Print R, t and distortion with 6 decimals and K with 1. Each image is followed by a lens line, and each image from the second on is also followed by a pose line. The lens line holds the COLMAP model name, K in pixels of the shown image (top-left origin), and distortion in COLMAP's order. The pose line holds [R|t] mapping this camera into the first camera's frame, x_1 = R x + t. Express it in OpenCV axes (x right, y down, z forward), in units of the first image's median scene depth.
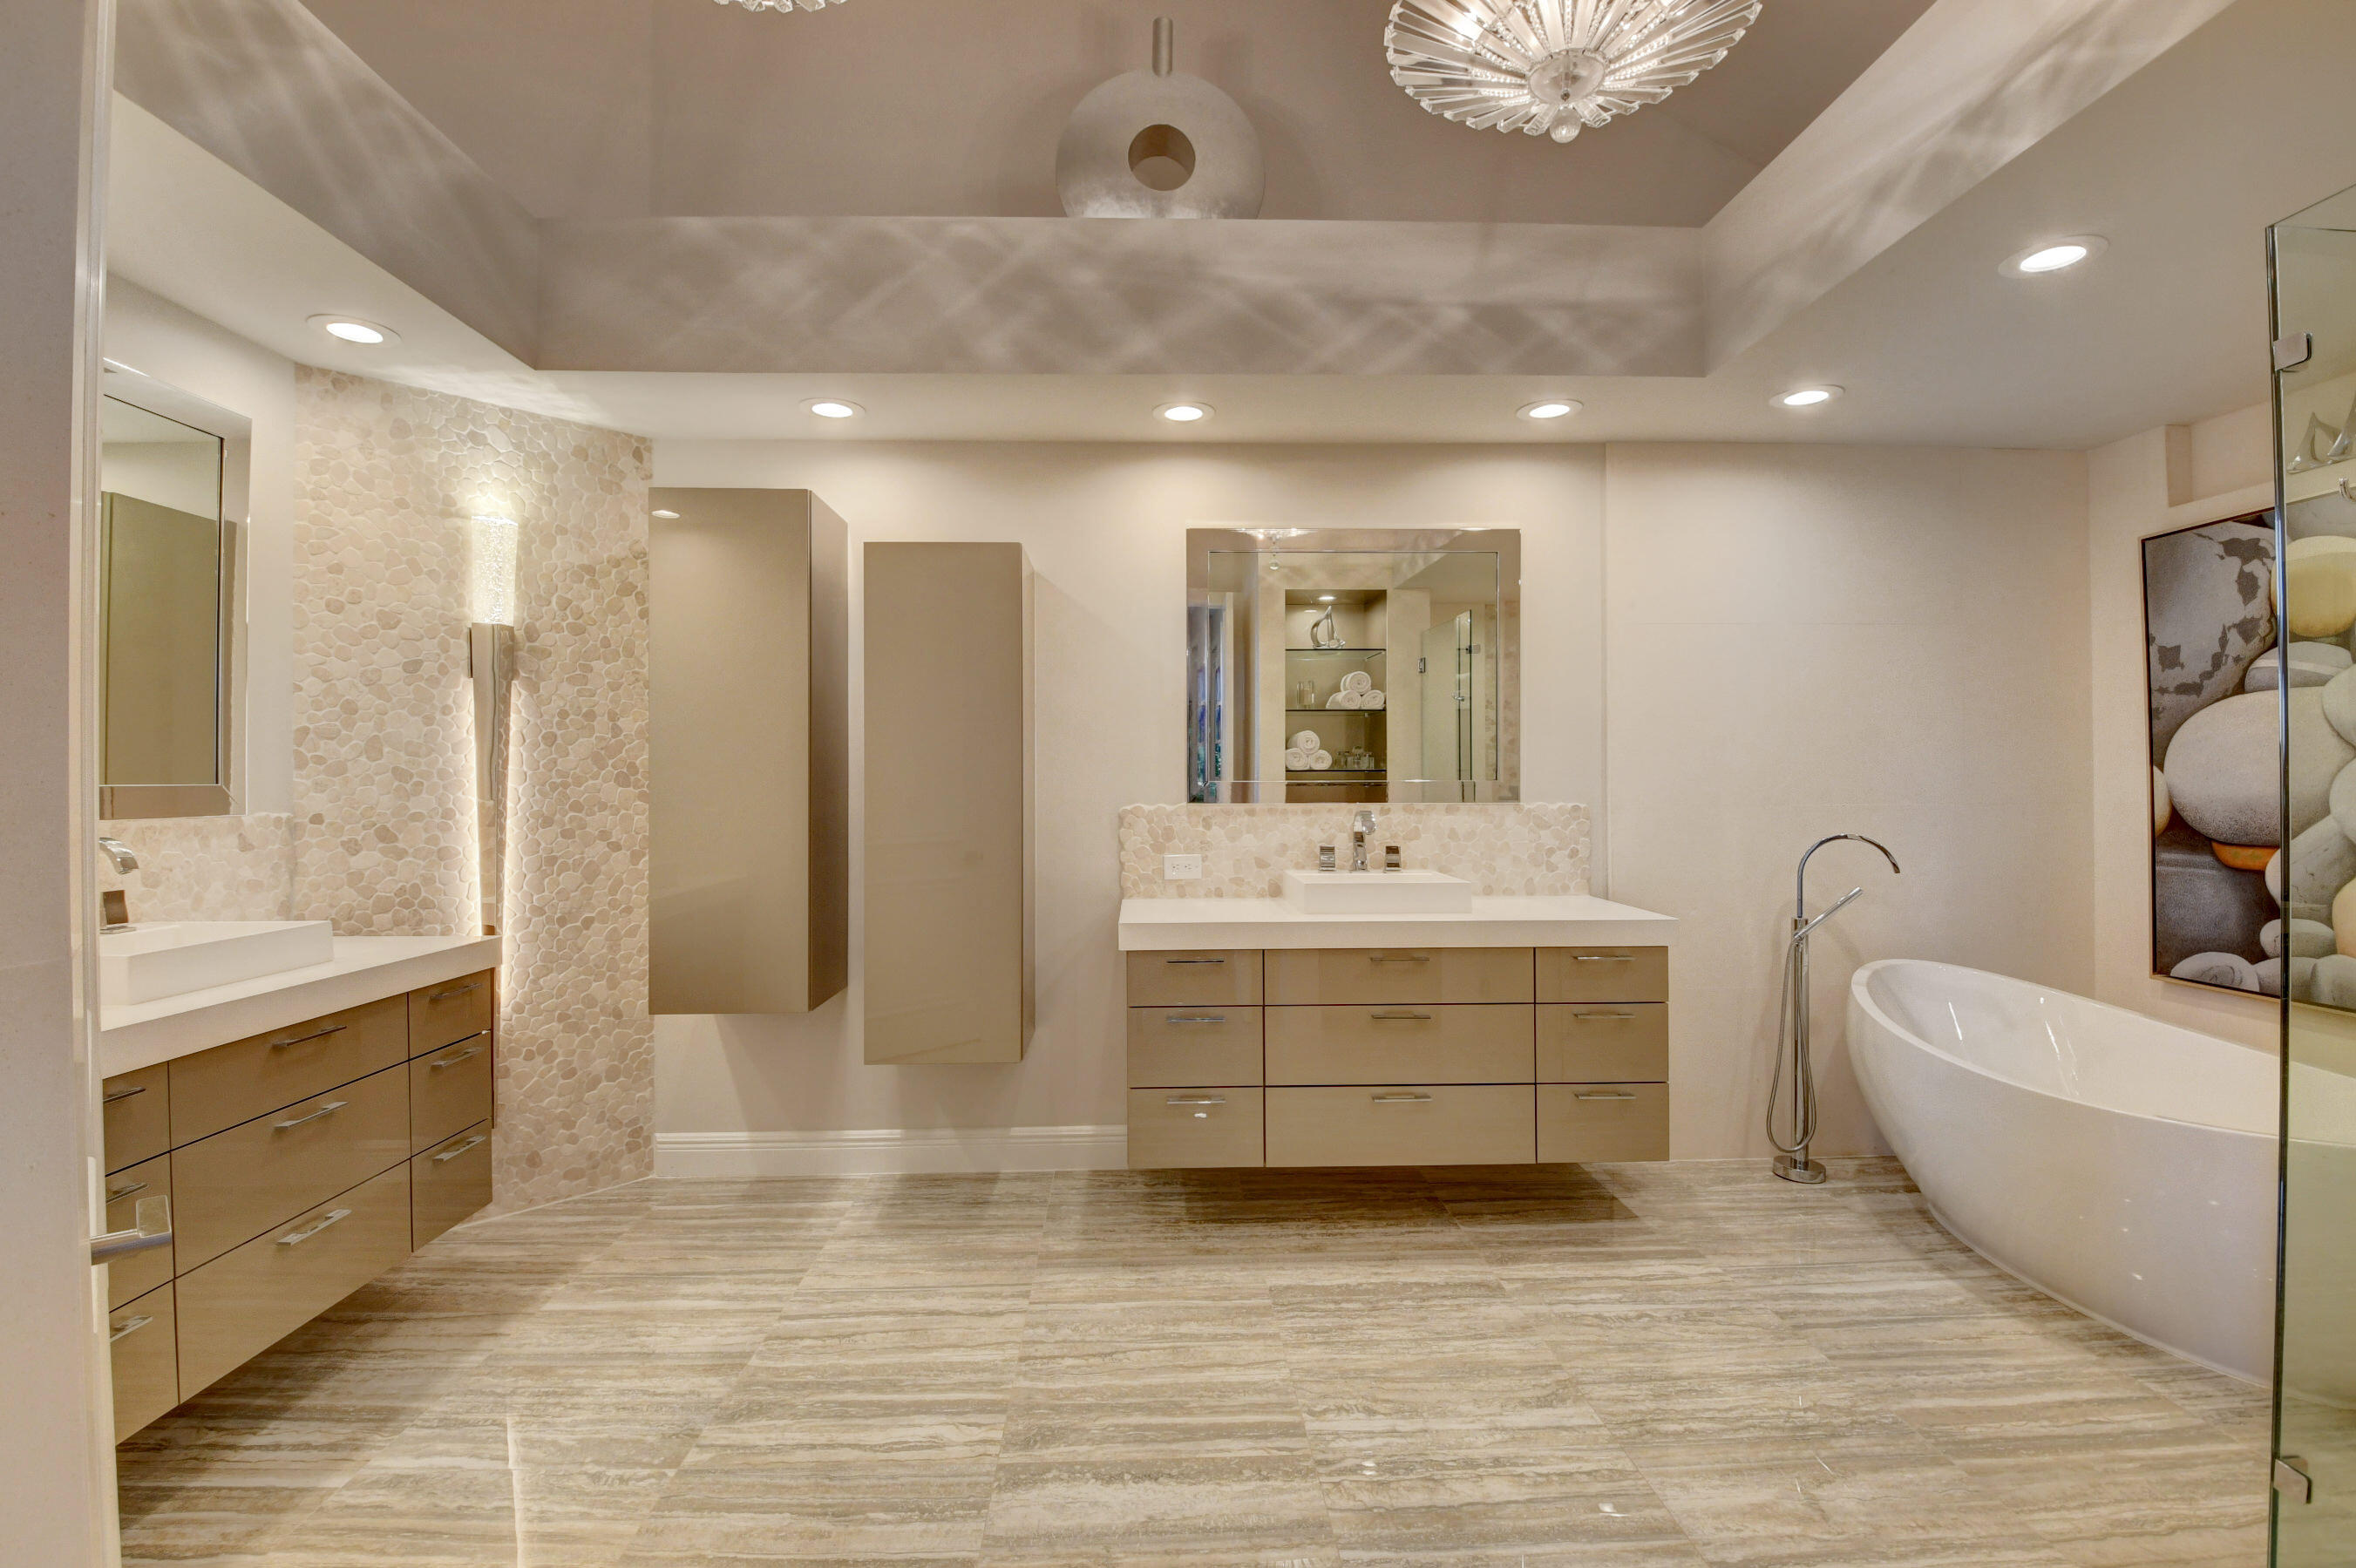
lens RADIAL K [[1028.0, 0, 1167.9], [0, 1028.0, 775.6], [0, 0, 1]] dist [-0.001531, -0.017502]
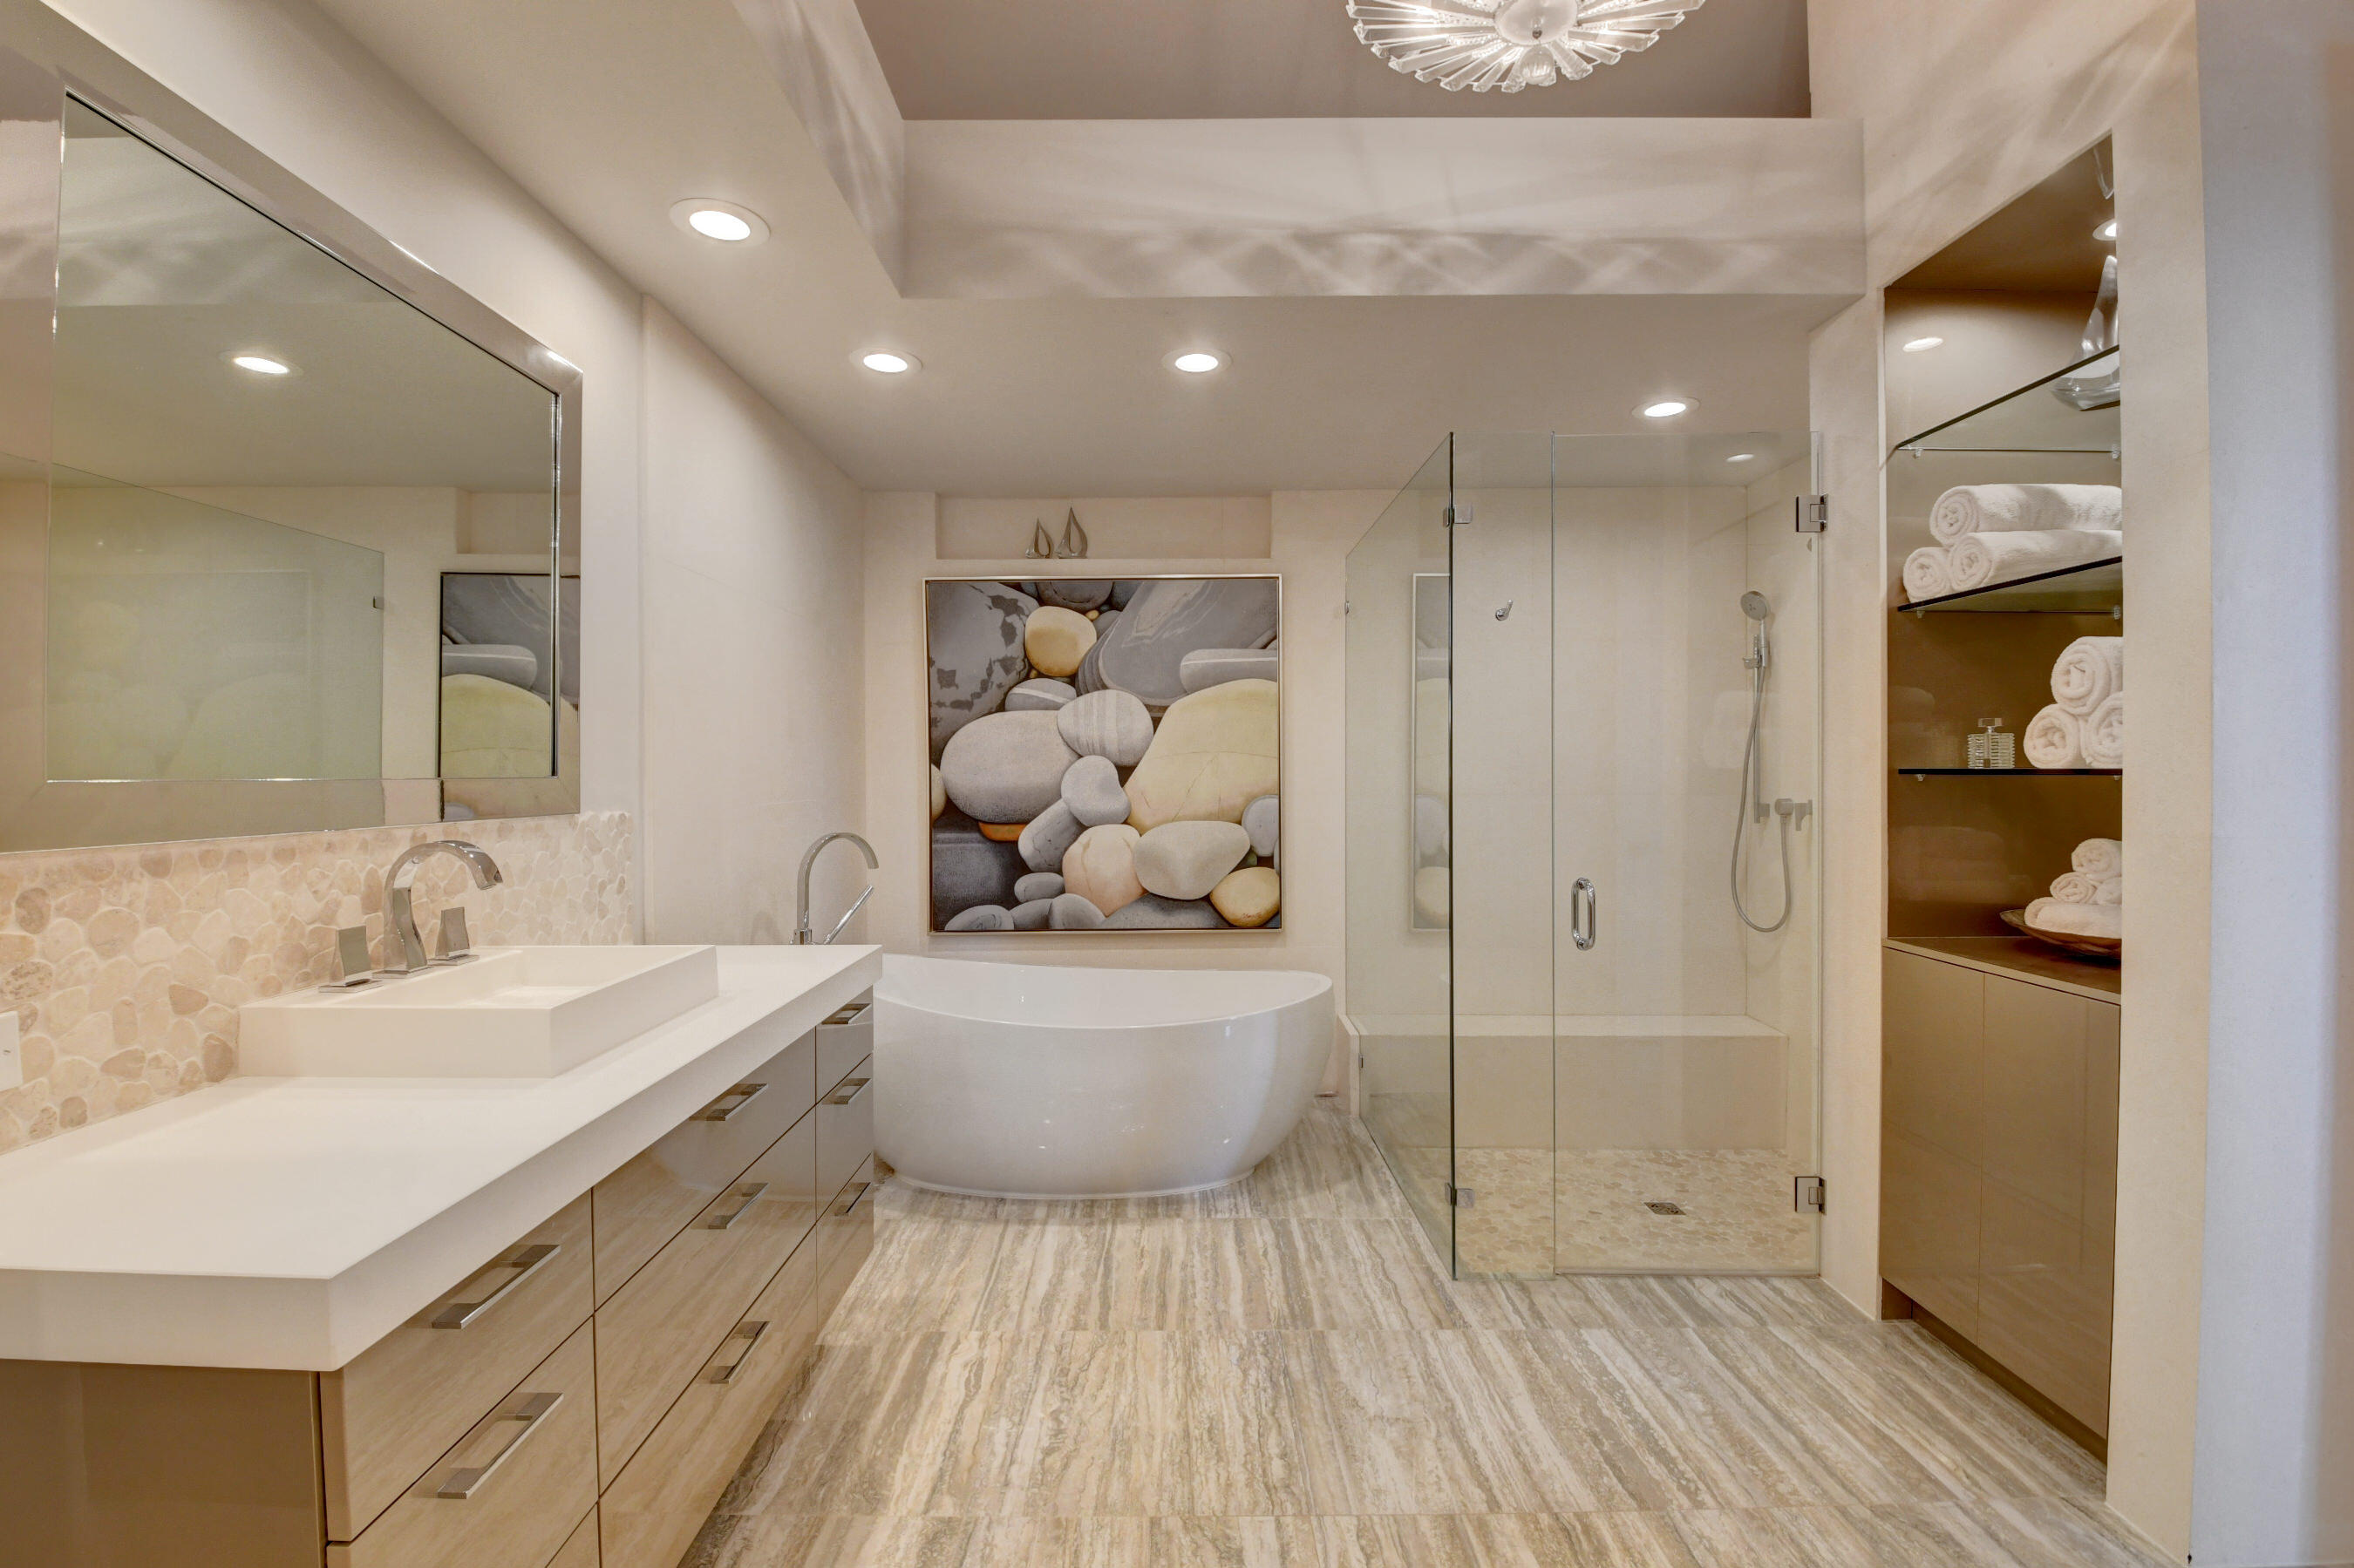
lens RADIAL K [[1027.0, 0, 1166.9], [0, 1027.0, 775.6], [0, 0, 1]] dist [-0.001531, -0.017502]
pose [[0.035278, -0.000341, 0.999377, -0.307074], [-0.000051, 1.000000, 0.000343, 0.004260], [-0.999378, -0.000063, 0.035278, 0.738941]]
